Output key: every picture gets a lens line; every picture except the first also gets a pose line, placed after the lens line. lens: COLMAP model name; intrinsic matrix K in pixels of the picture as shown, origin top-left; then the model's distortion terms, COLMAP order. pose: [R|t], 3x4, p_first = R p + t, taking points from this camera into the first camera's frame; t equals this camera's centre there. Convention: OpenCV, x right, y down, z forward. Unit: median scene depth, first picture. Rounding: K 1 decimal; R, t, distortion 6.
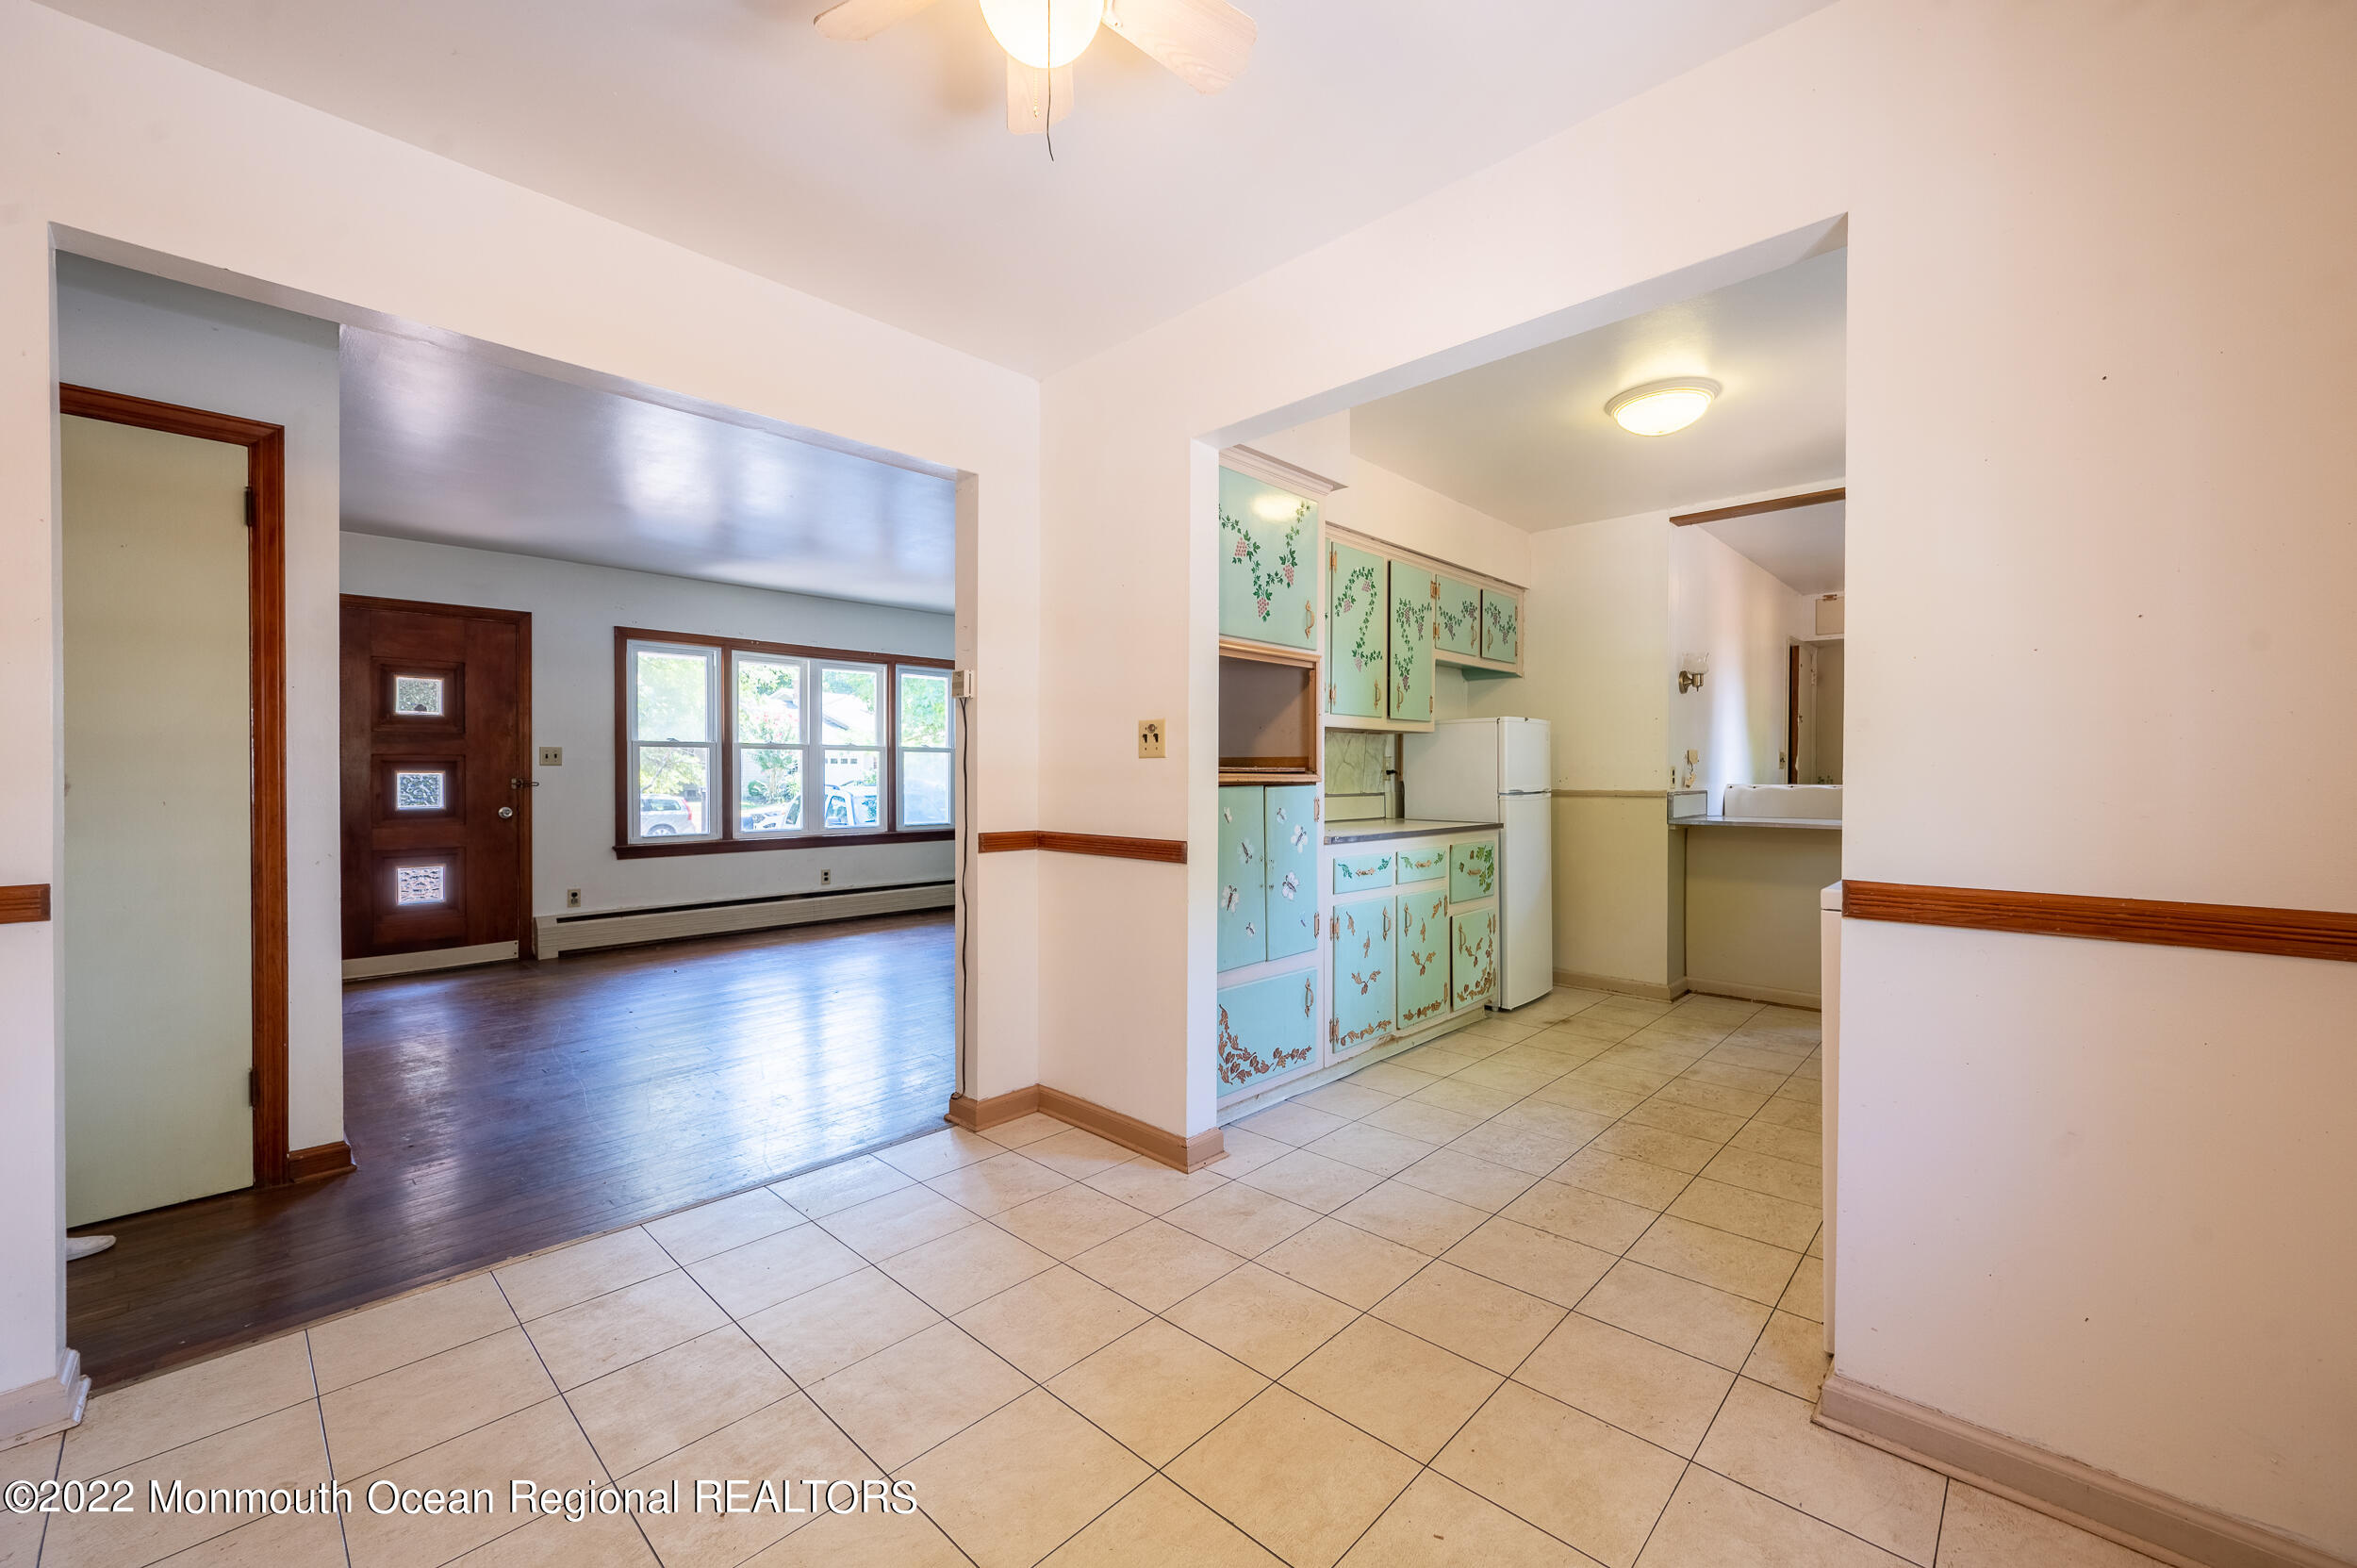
lens RADIAL K [[941.8, 0, 1167.5], [0, 941.8, 783.6], [0, 0, 1]] dist [0.004112, 0.000363]
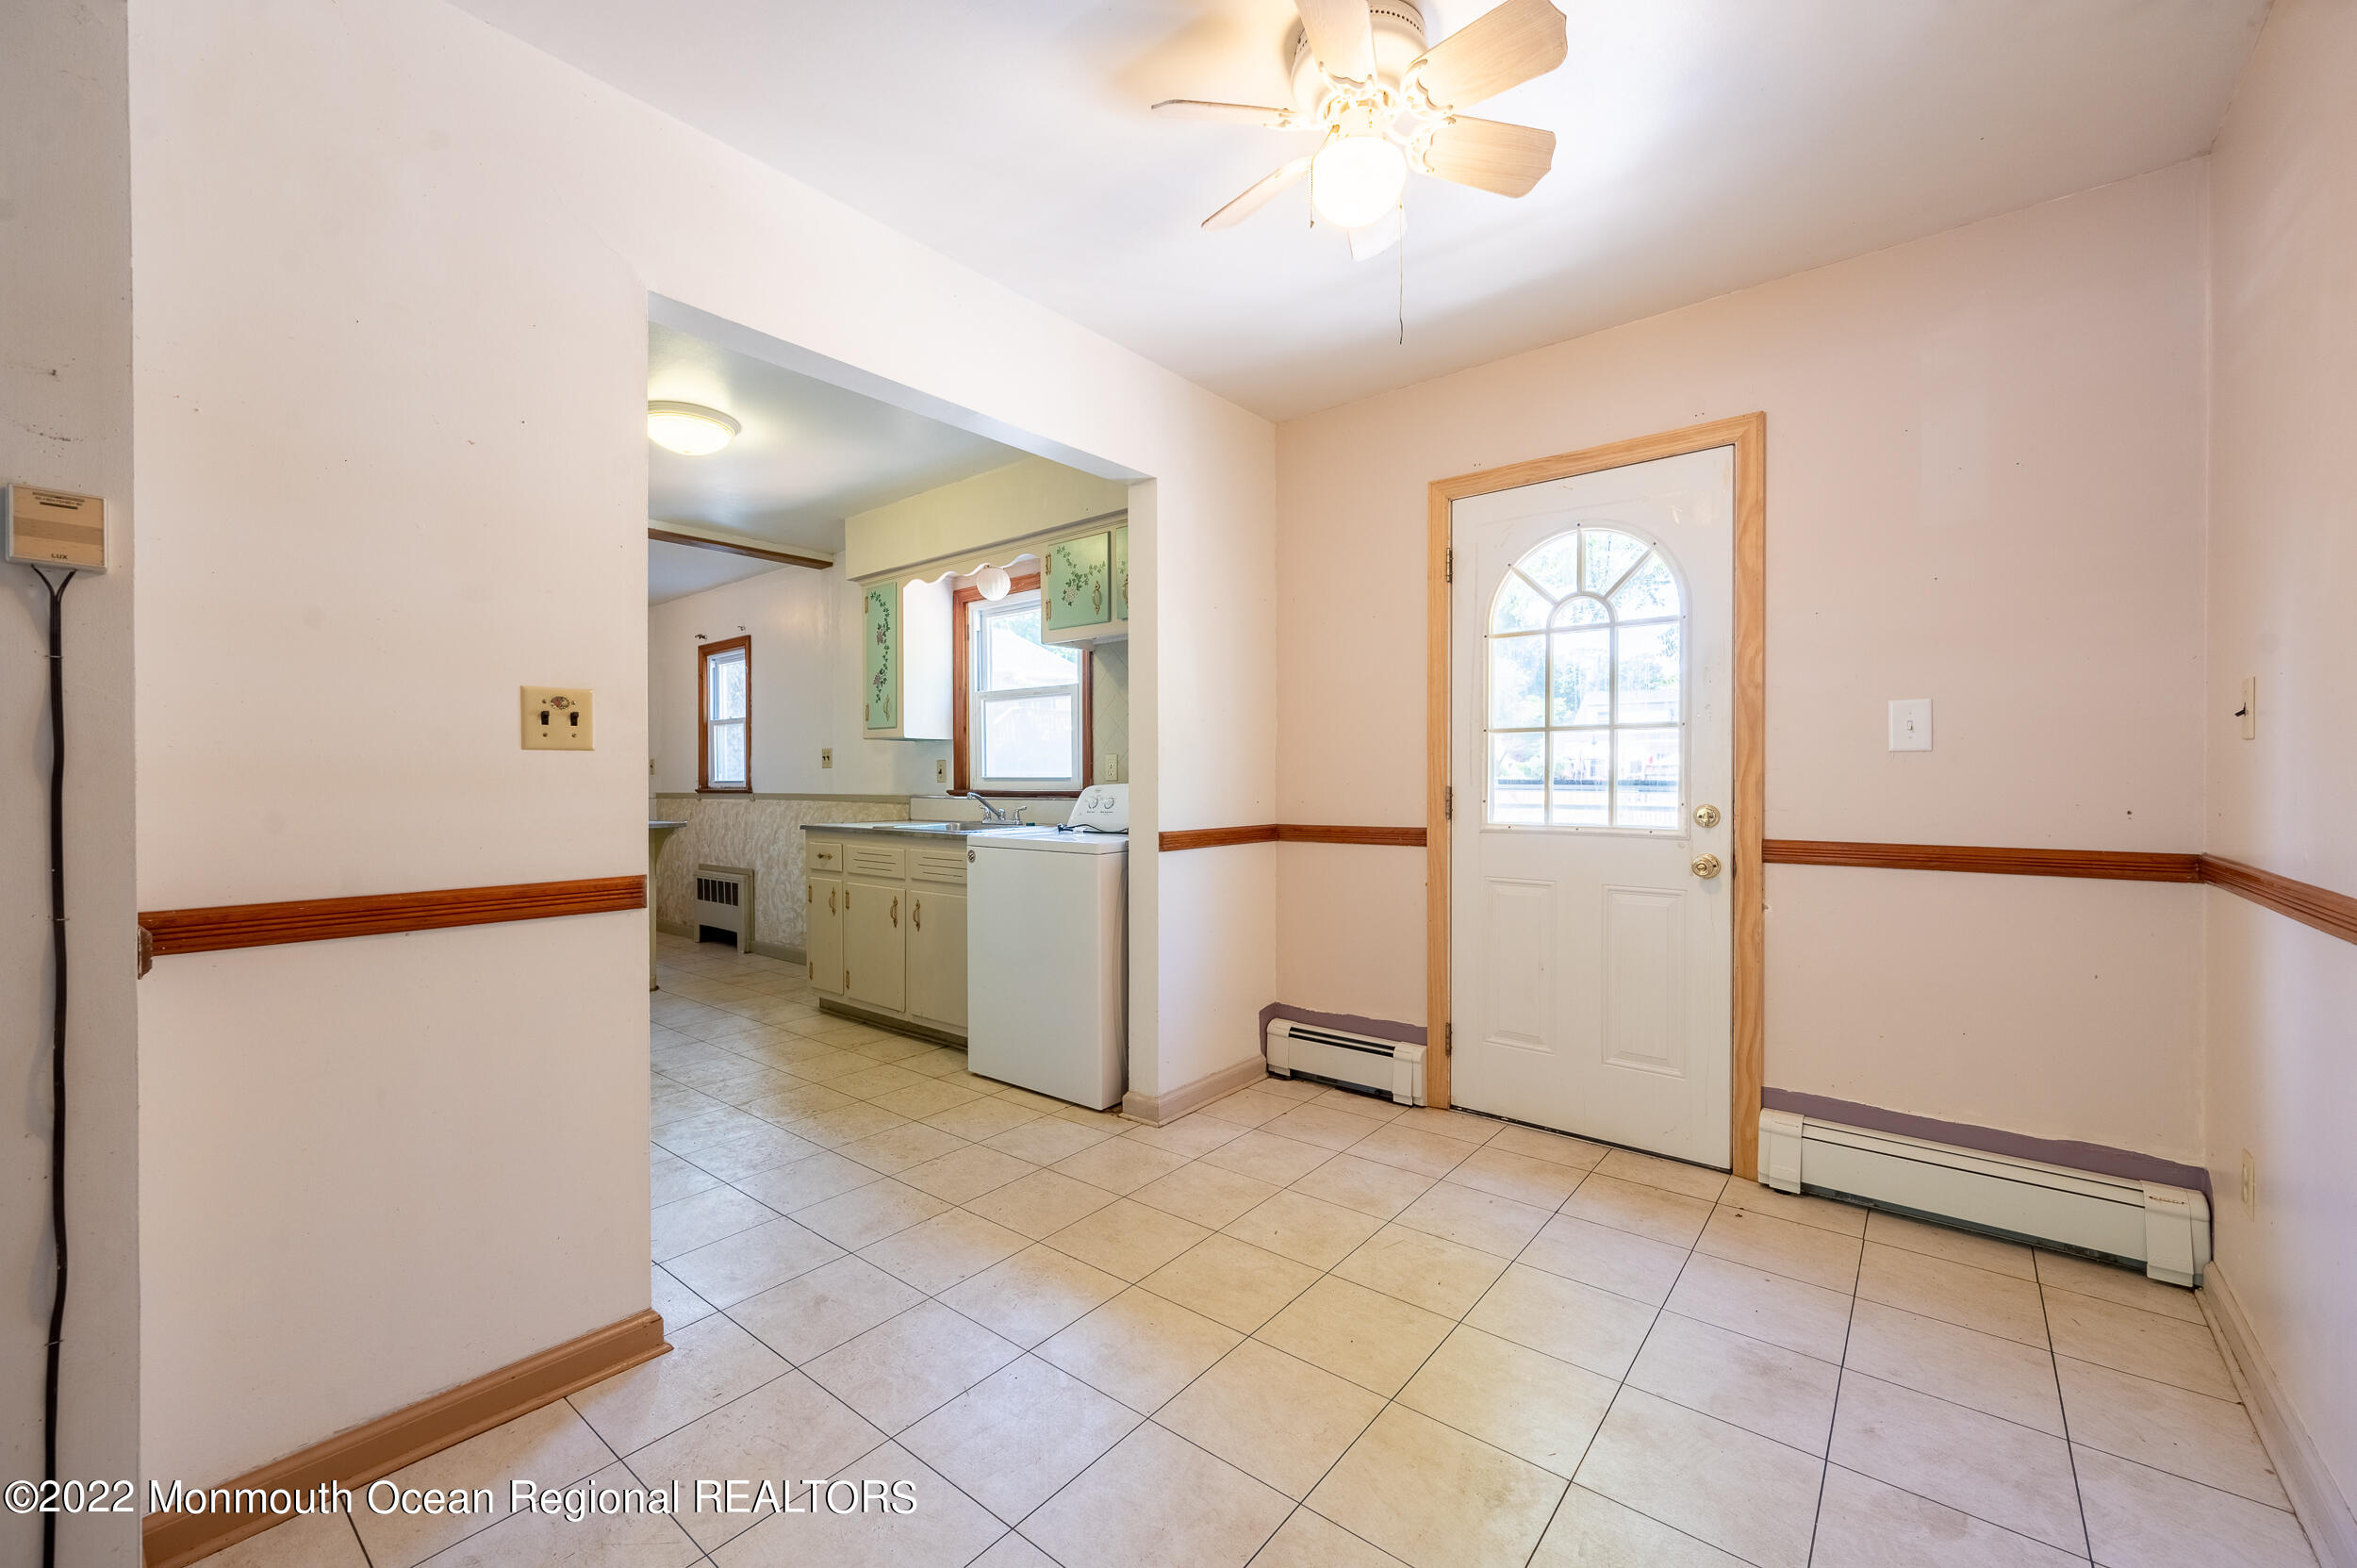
lens RADIAL K [[941.8, 0, 1178.2], [0, 941.8, 776.6], [0, 0, 1]] dist [0.004112, 0.000363]
pose [[-0.086245, 0.003162, 0.996269, -0.541776], [0.013323, 0.999909, -0.002020, -0.002731], [-0.996185, 0.013099, -0.086280, 0.520165]]
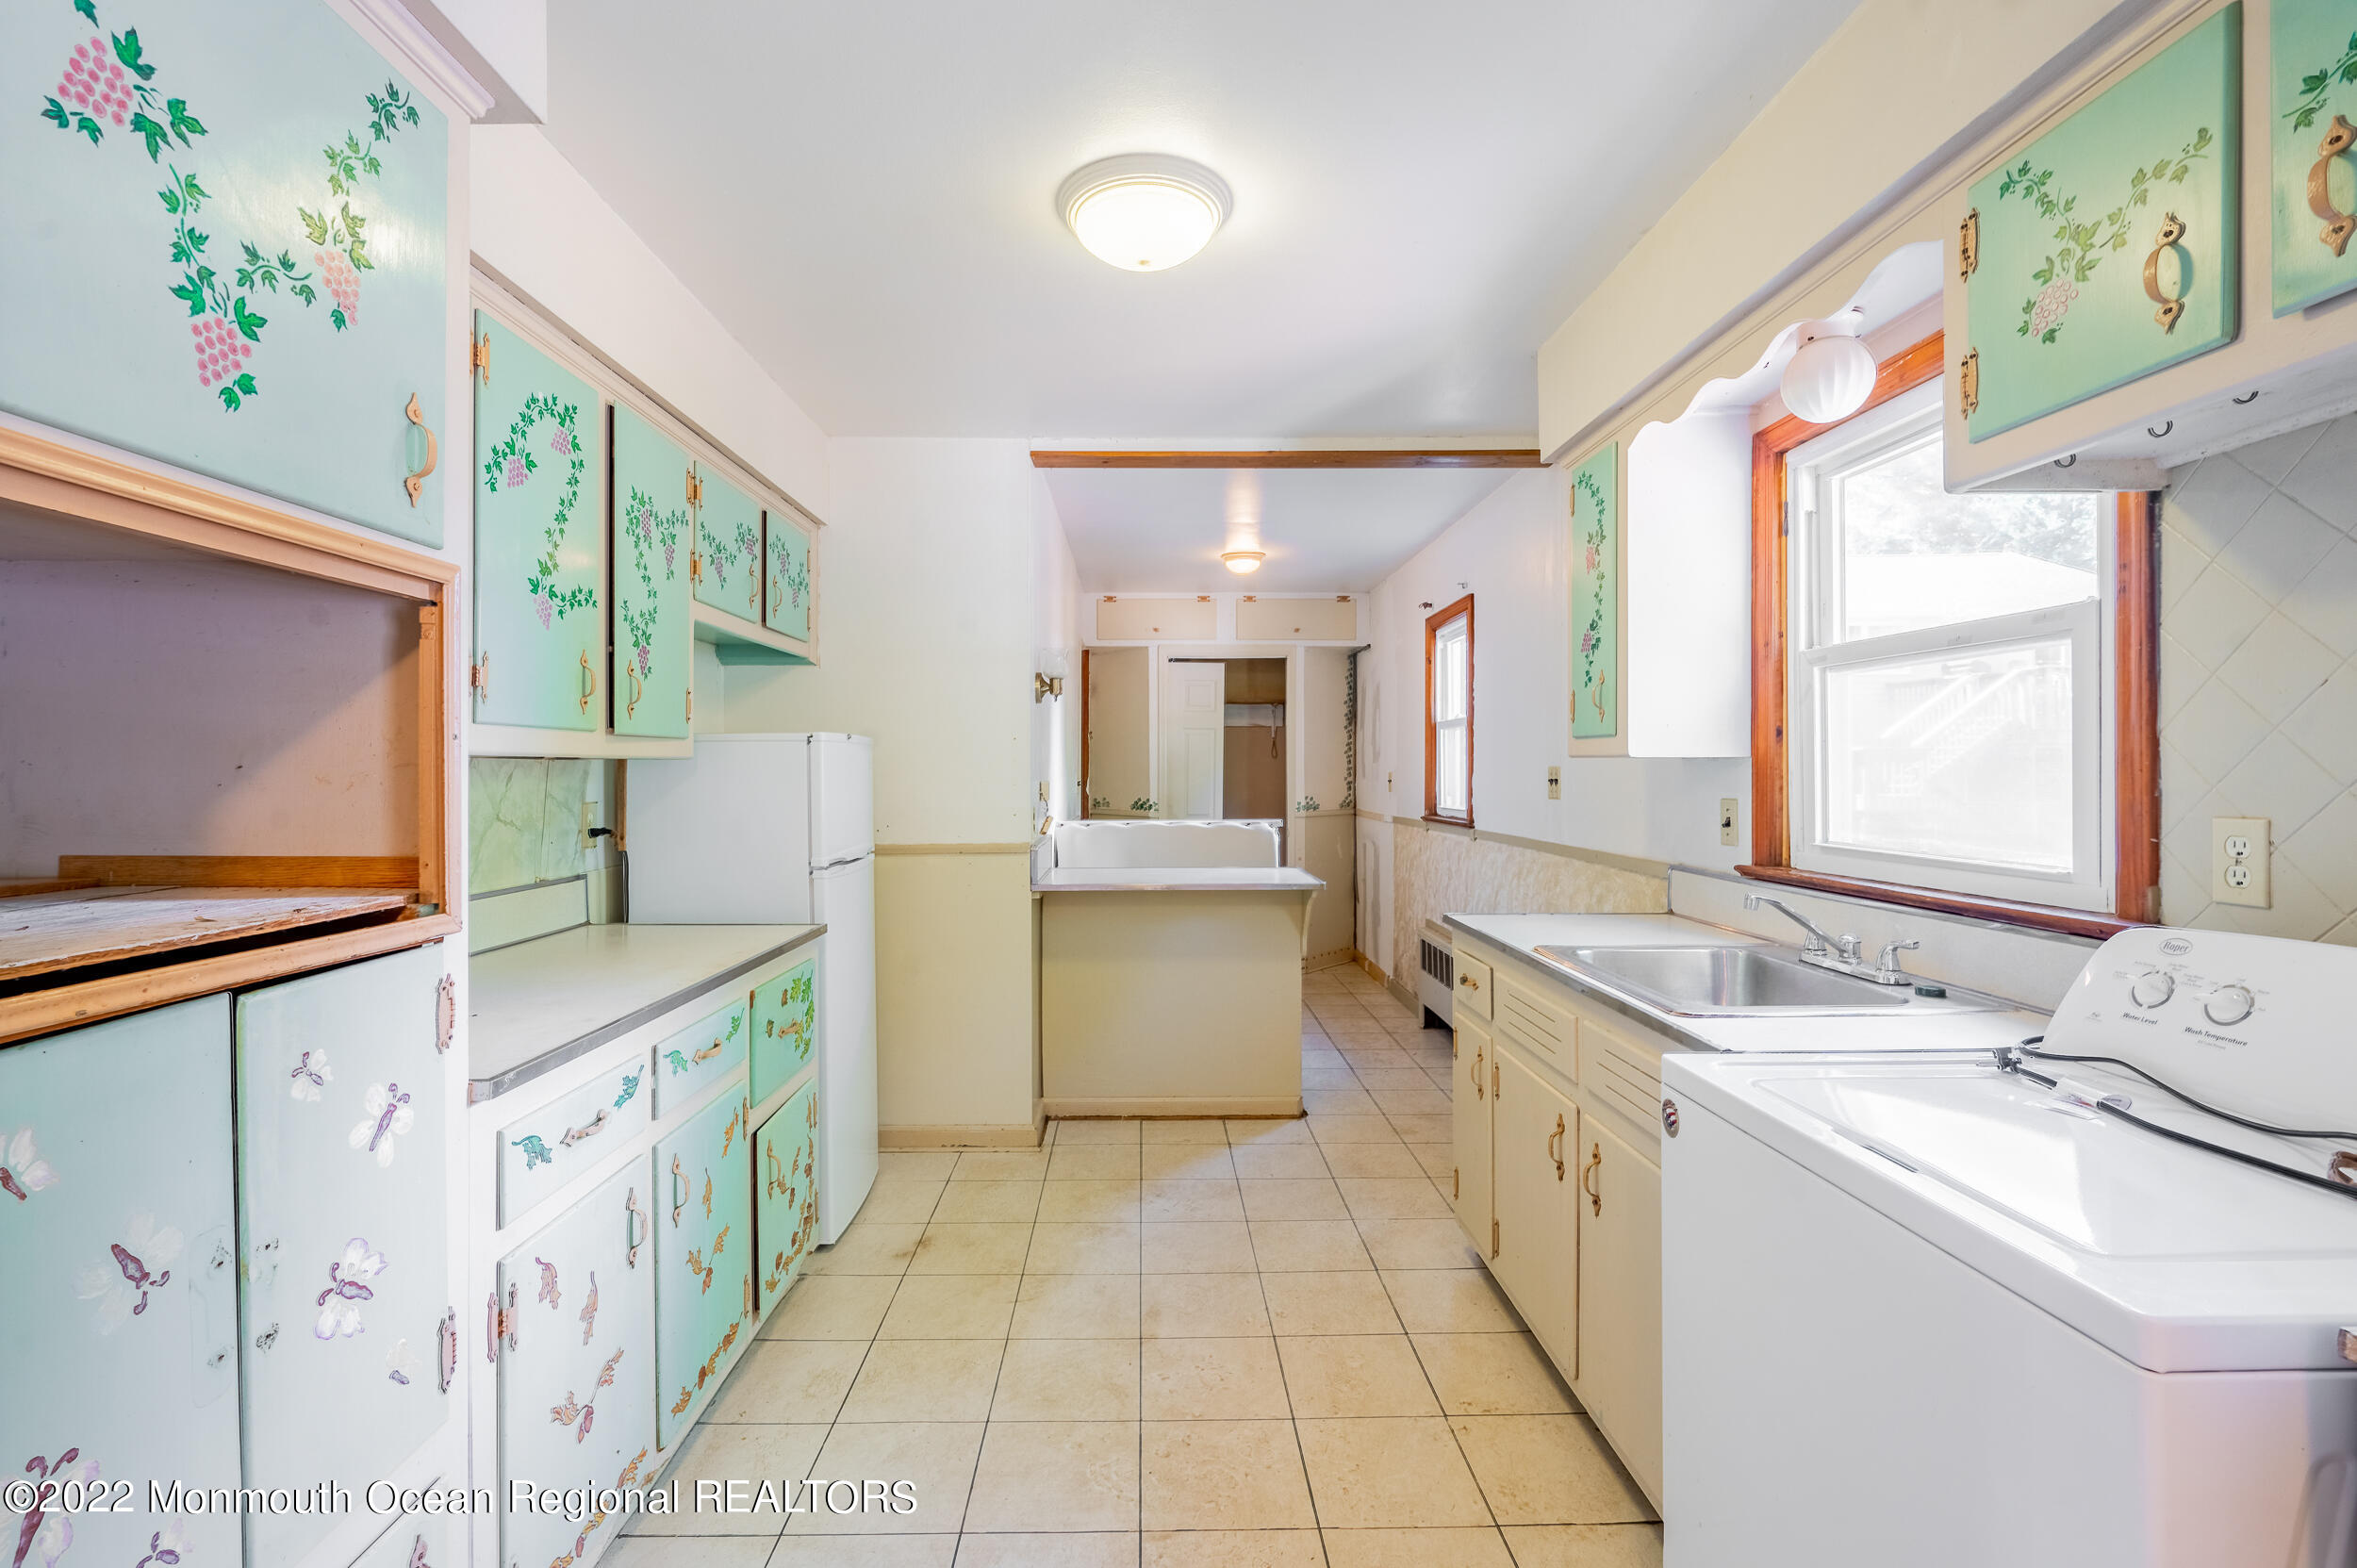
lens RADIAL K [[1046.7, 0, 1153.5], [0, 1046.7, 770.6], [0, 0, 1]] dist [-0.001662, 0.000900]
pose [[0.711235, -0.000749, 0.702954, 0.068973], [0.007276, 0.999954, -0.006296, -0.053179], [-0.702916, 0.009593, 0.711208, 0.509251]]
